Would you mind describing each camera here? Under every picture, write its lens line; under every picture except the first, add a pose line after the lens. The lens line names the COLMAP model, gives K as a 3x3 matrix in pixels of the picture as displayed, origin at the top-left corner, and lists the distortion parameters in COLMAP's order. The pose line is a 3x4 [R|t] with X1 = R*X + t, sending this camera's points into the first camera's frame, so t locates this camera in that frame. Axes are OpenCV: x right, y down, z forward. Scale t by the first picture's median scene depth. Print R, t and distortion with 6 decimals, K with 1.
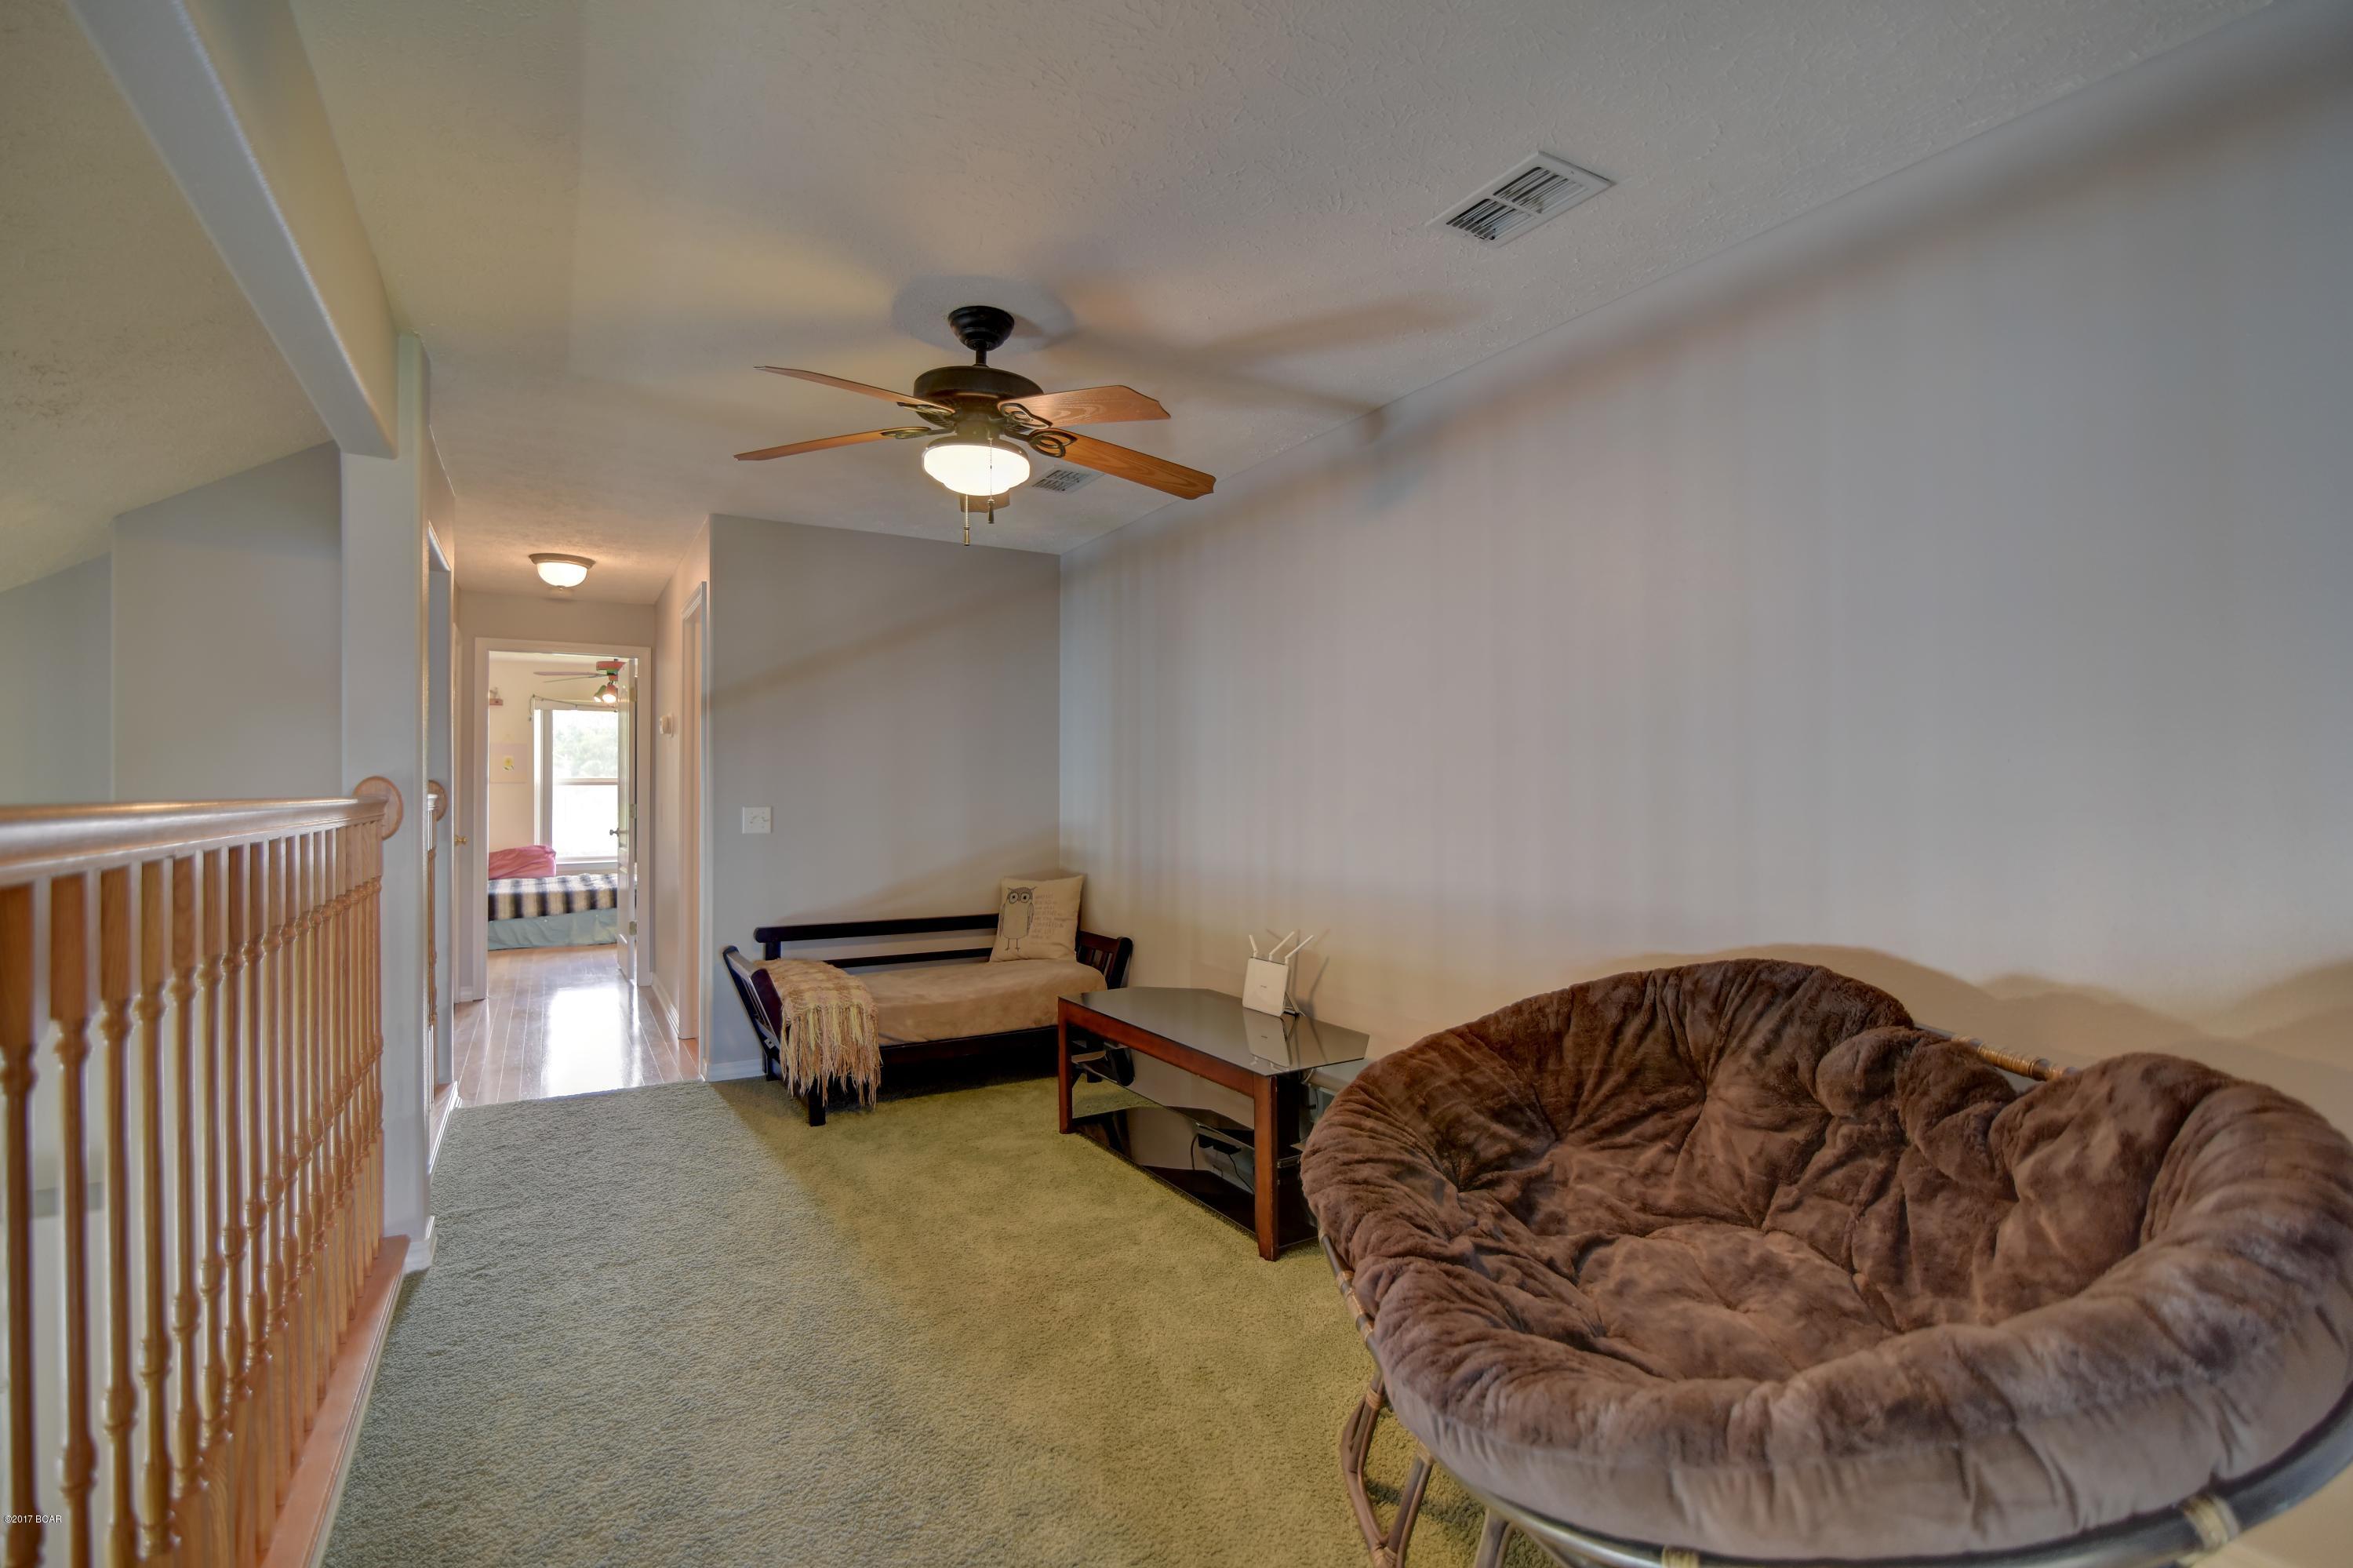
lens RADIAL K [[1091.6, 0, 1171.6], [0, 1091.6, 777.3], [0, 0, 1]] dist [-0.018209, 0.000494]
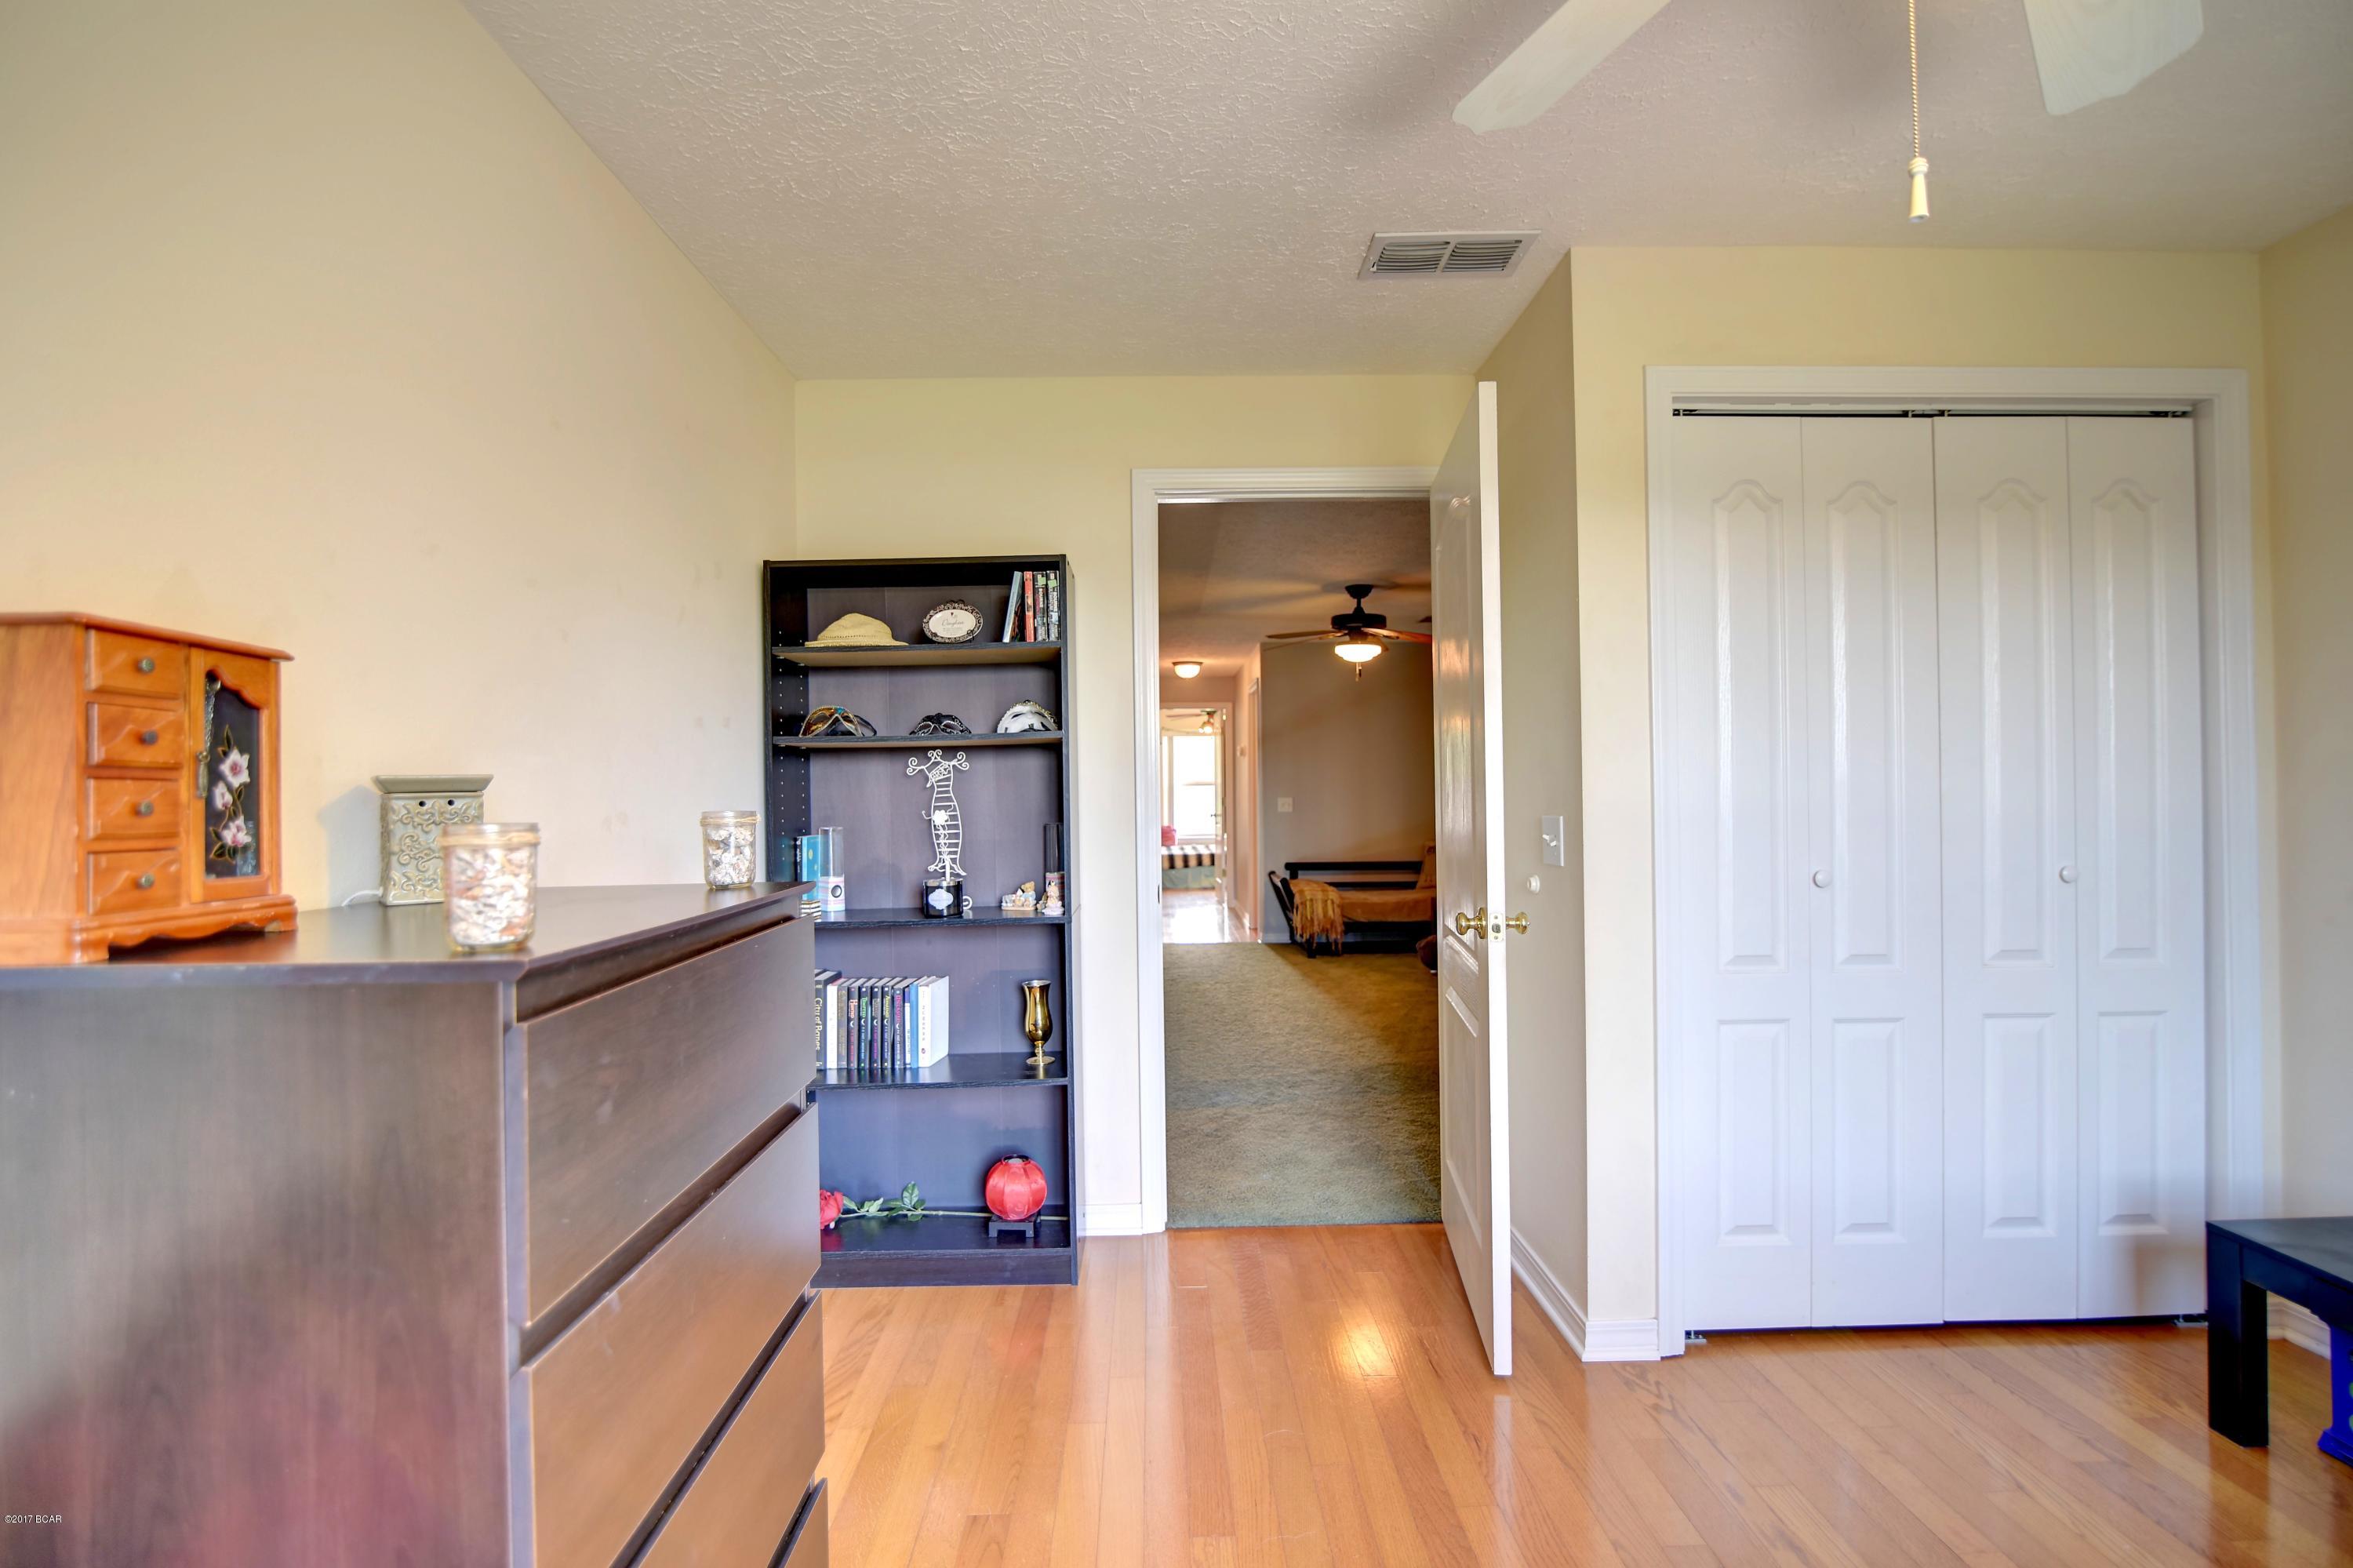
lens RADIAL K [[1091.6, 0, 1160.3], [0, 1091.6, 779.8], [0, 0, 1]] dist [-0.018209, 0.000494]
pose [[0.870585, -0.010274, -0.491910, 0.351574], [0.013694, 0.999901, 0.003352, -0.012420], [0.491827, -0.009654, 0.870640, -0.730005]]
